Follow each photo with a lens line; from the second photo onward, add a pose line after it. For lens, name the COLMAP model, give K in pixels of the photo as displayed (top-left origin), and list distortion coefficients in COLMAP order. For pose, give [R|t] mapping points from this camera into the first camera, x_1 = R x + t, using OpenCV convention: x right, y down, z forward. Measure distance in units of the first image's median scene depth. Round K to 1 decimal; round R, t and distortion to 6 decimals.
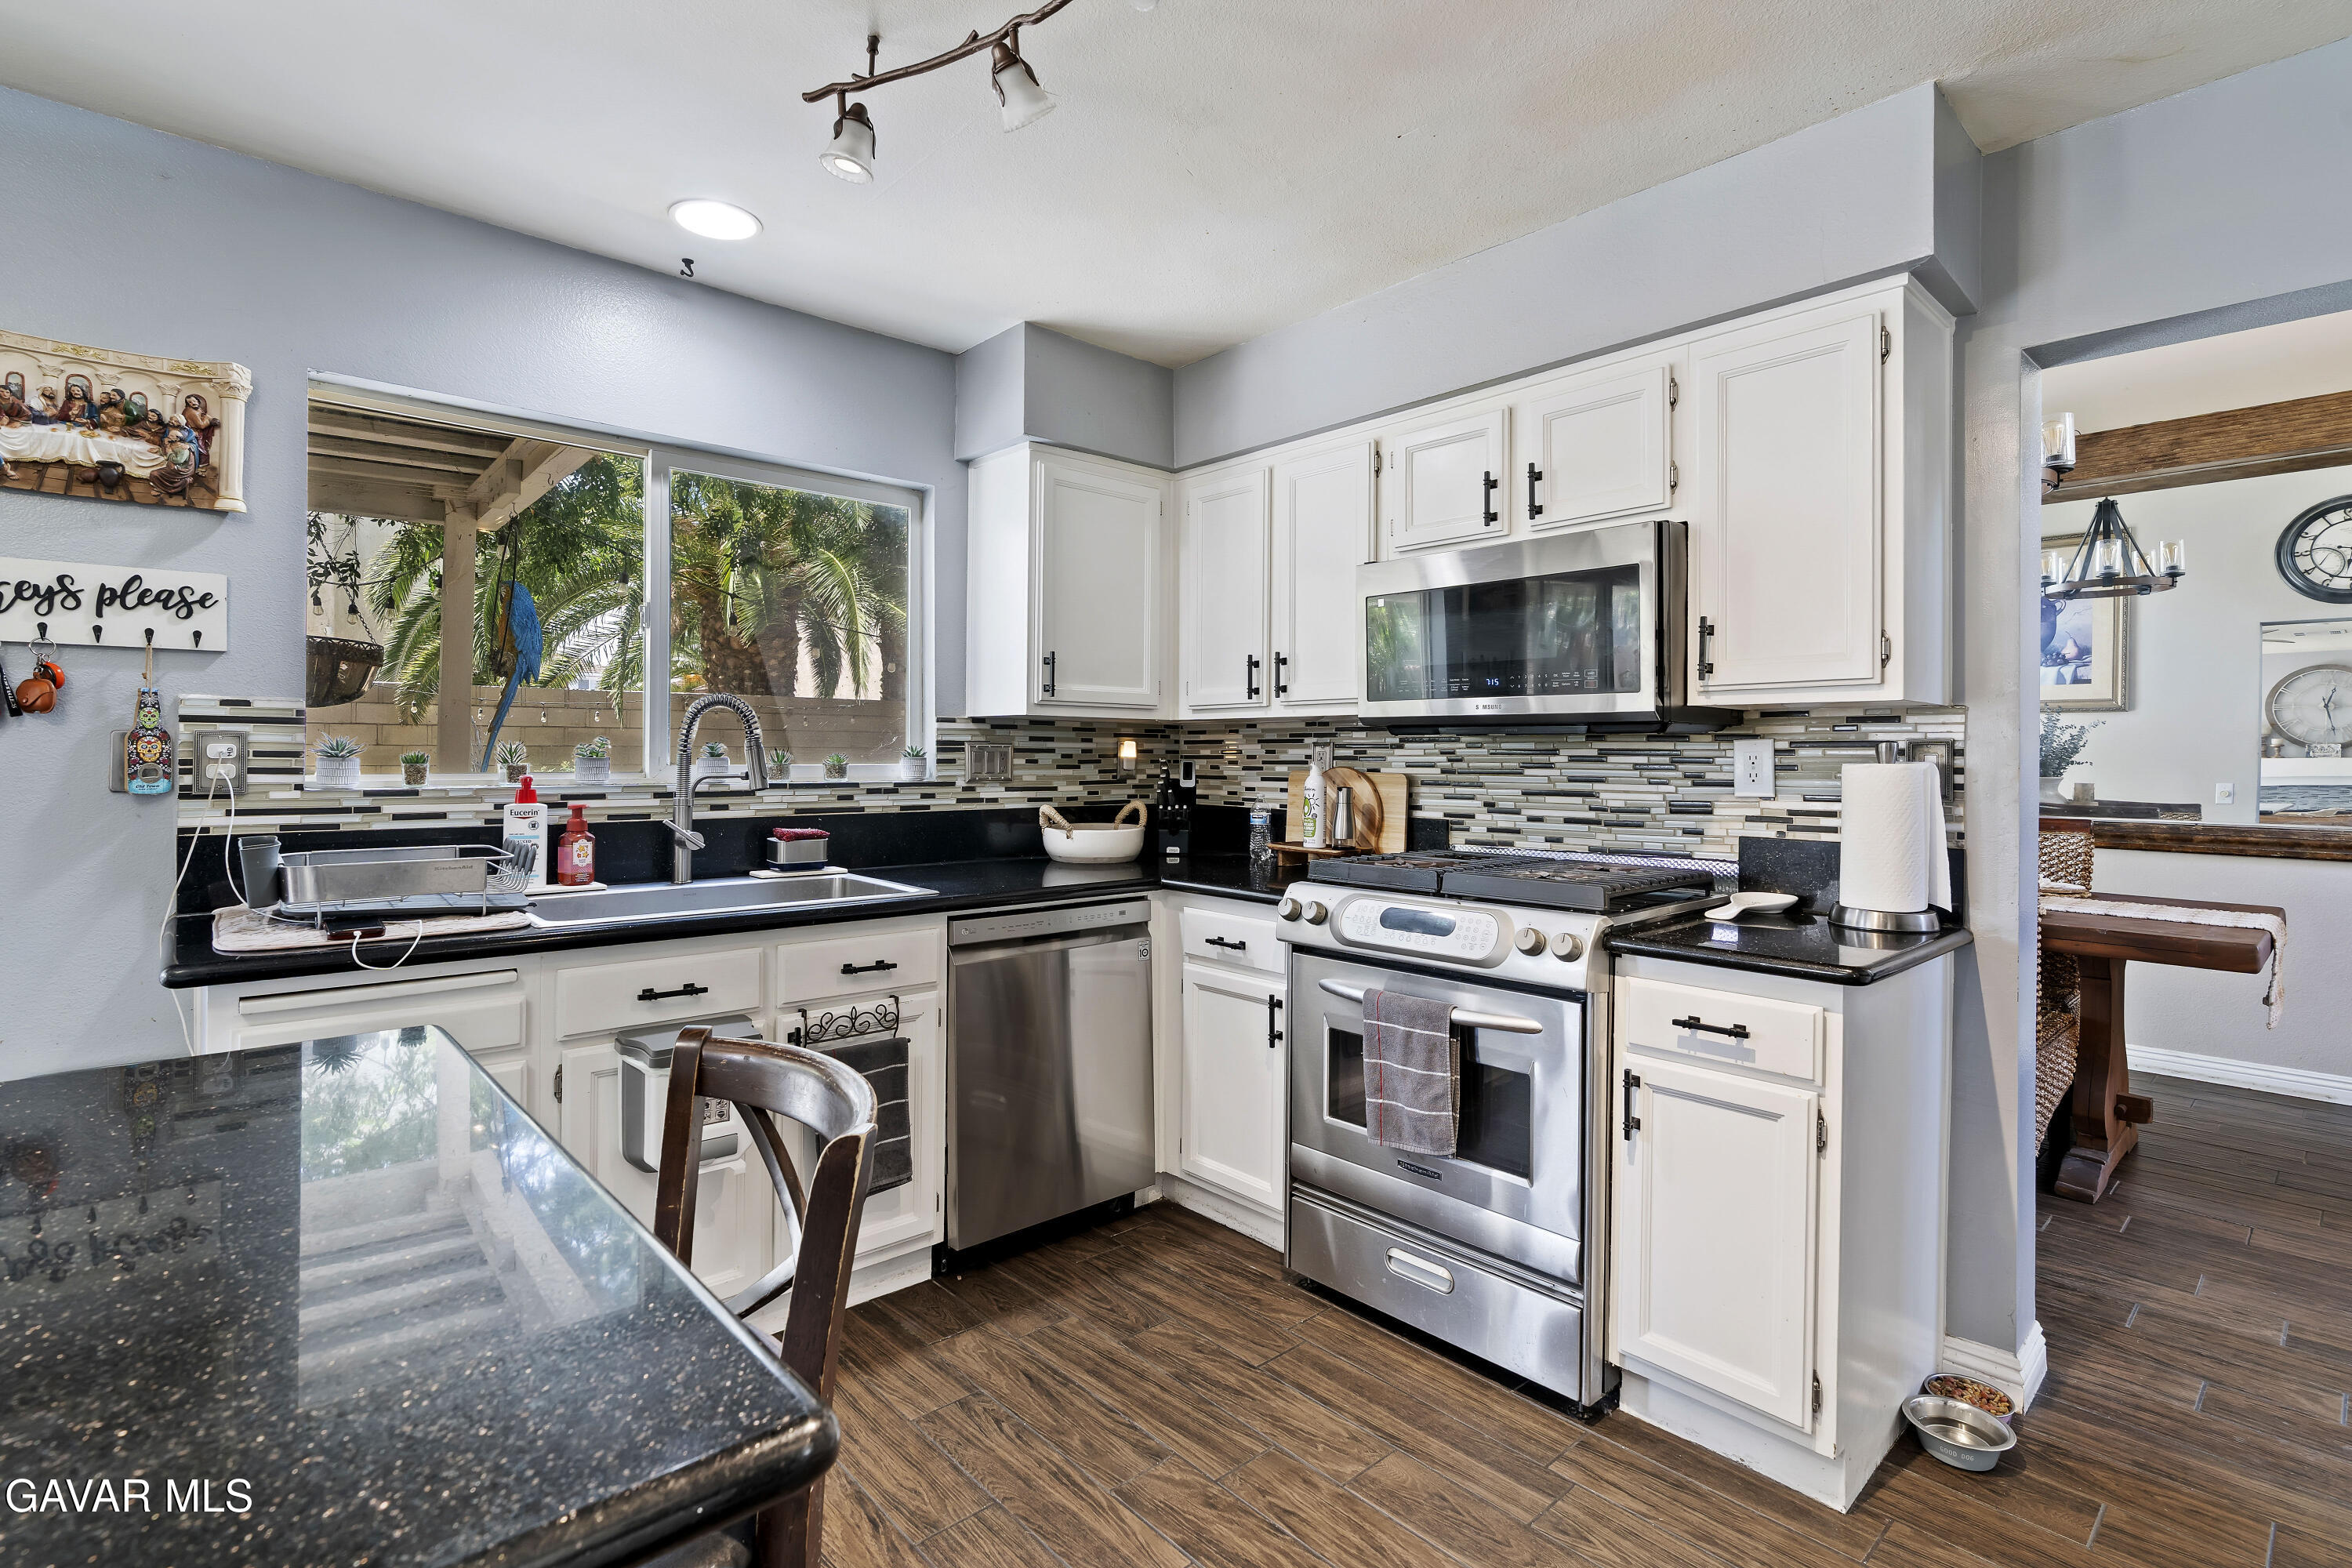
lens RADIAL K [[1093.0, 0, 1161.3], [0, 1093.0, 765.5], [0, 0, 1]] dist [-0.002861, -0.000121]
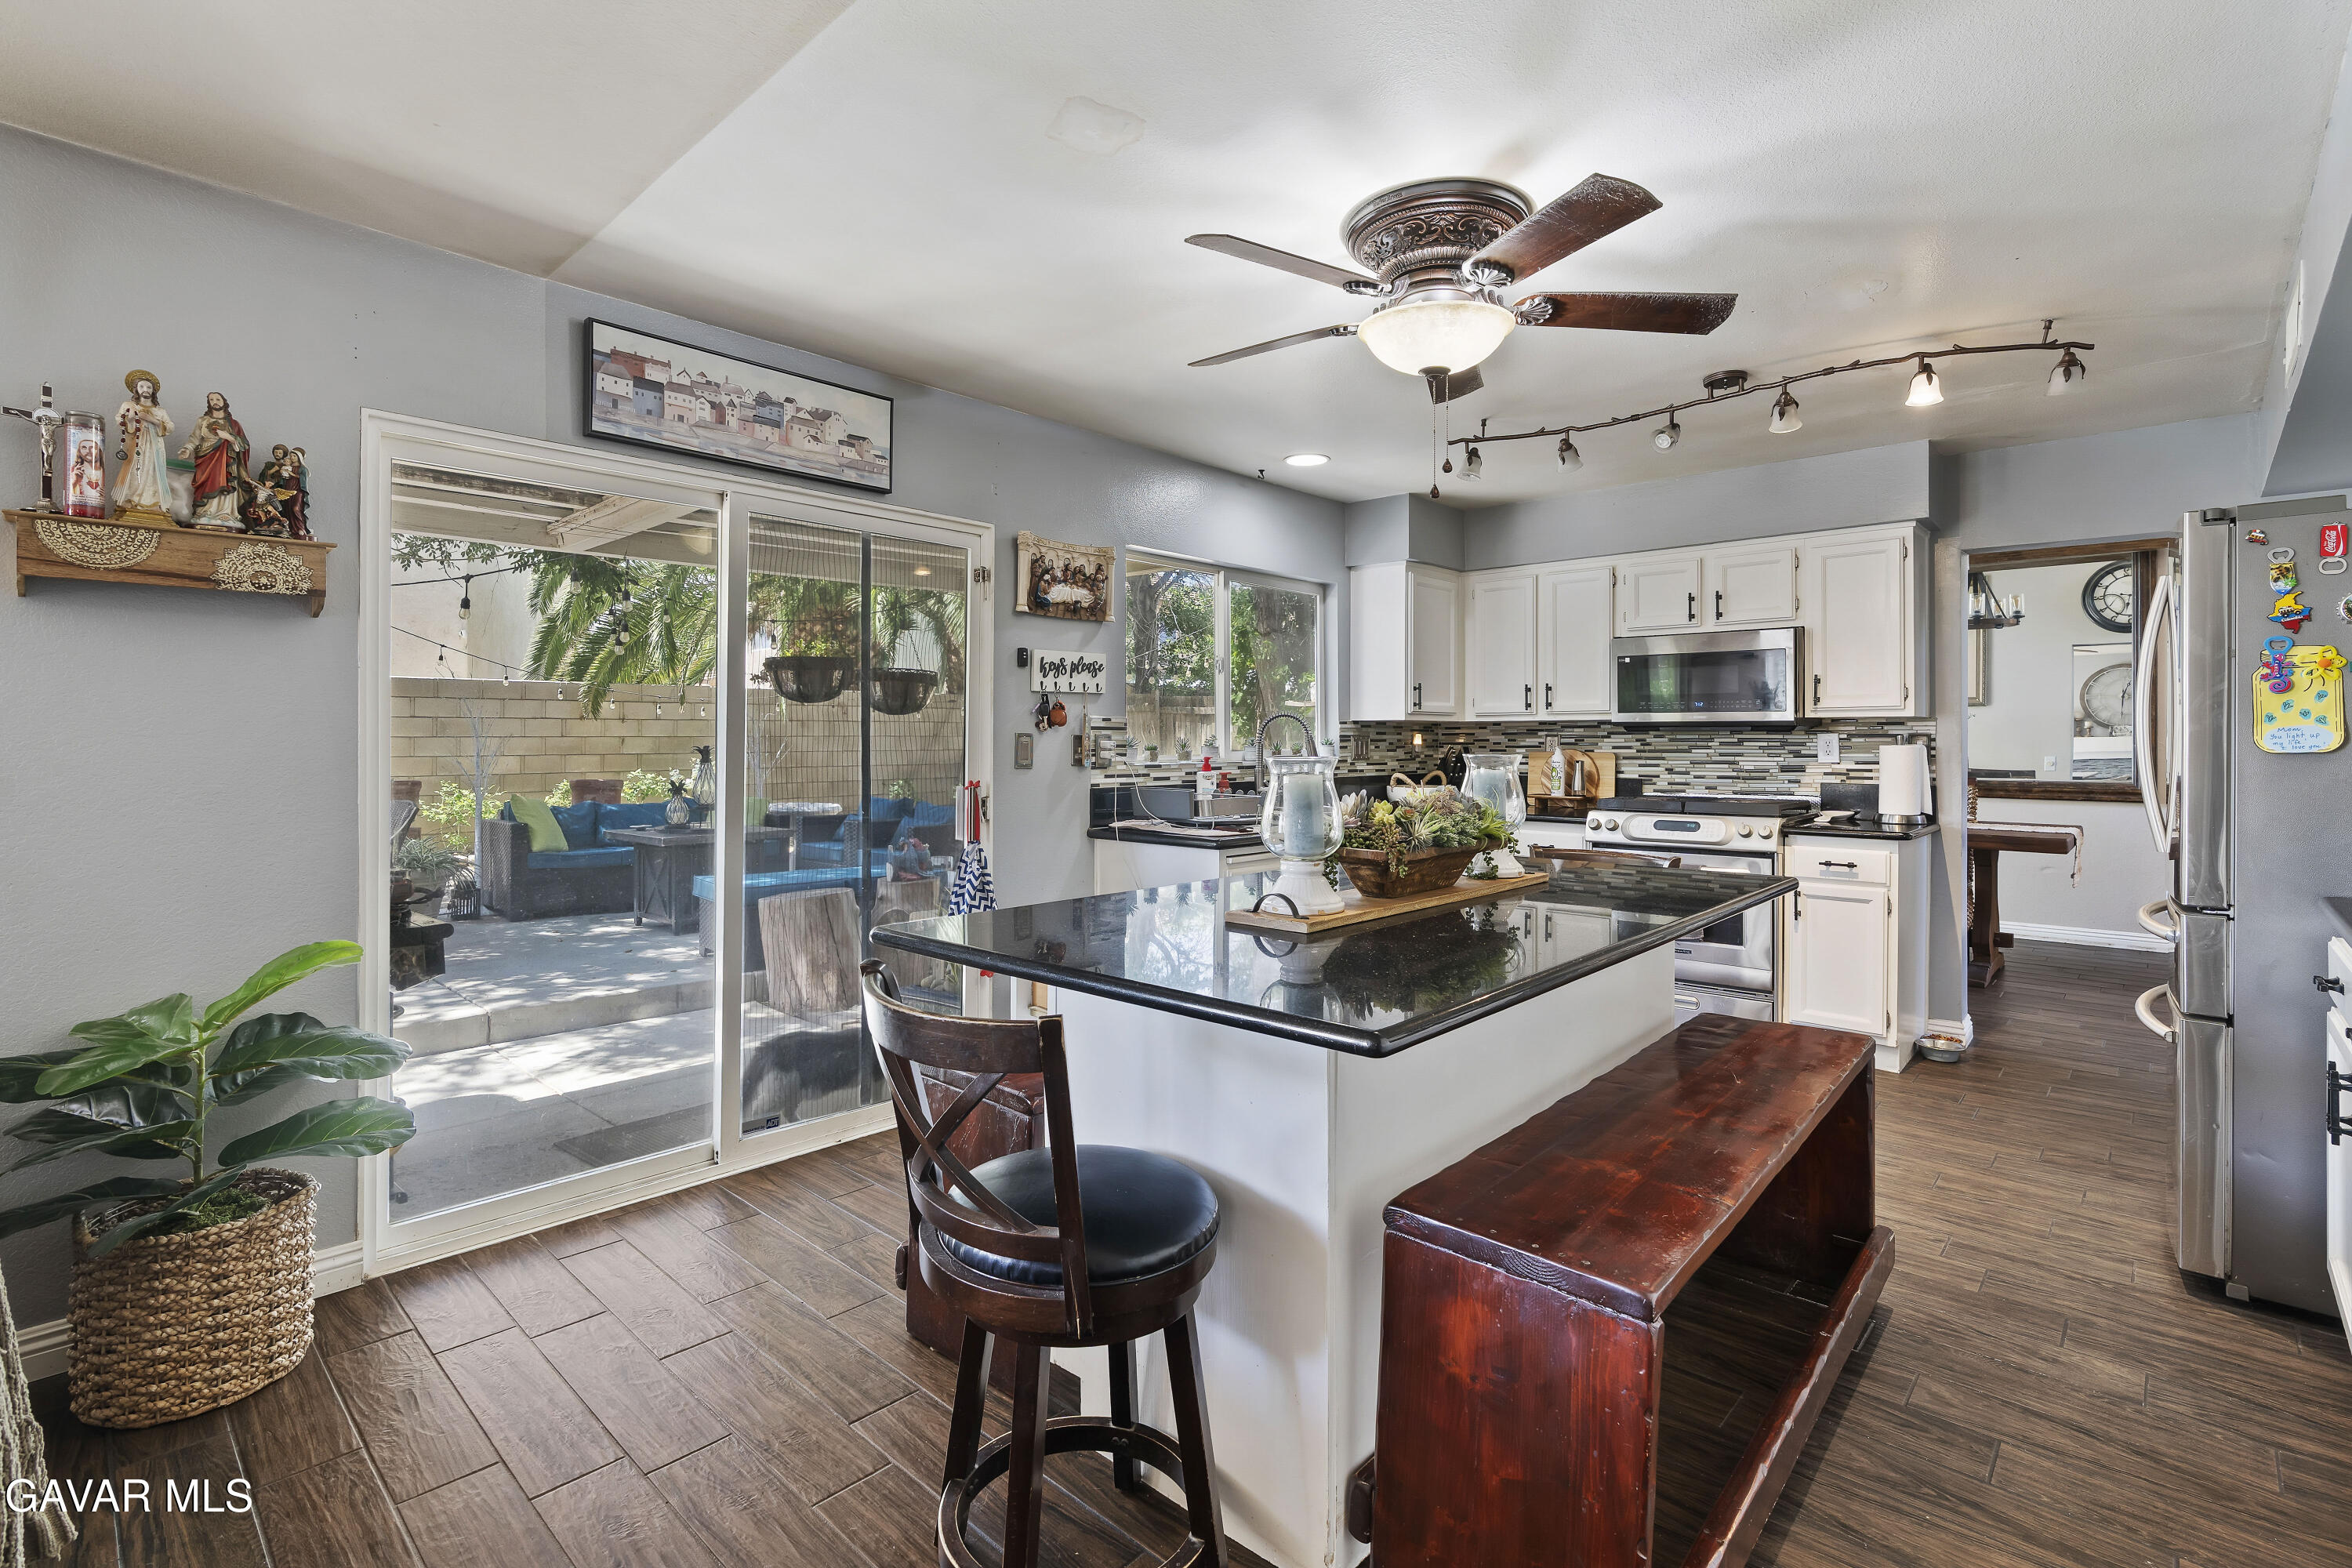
lens RADIAL K [[1078.2, 0, 1174.8], [0, 1078.2, 750.3], [0, 0, 1]] dist [-0.000740, 0.000206]
pose [[0.995798, -0.007261, 0.091289, -0.799731], [0.007216, 0.999974, 0.000824, -0.003281], [-0.091293, -0.000162, 0.995824, -0.817141]]
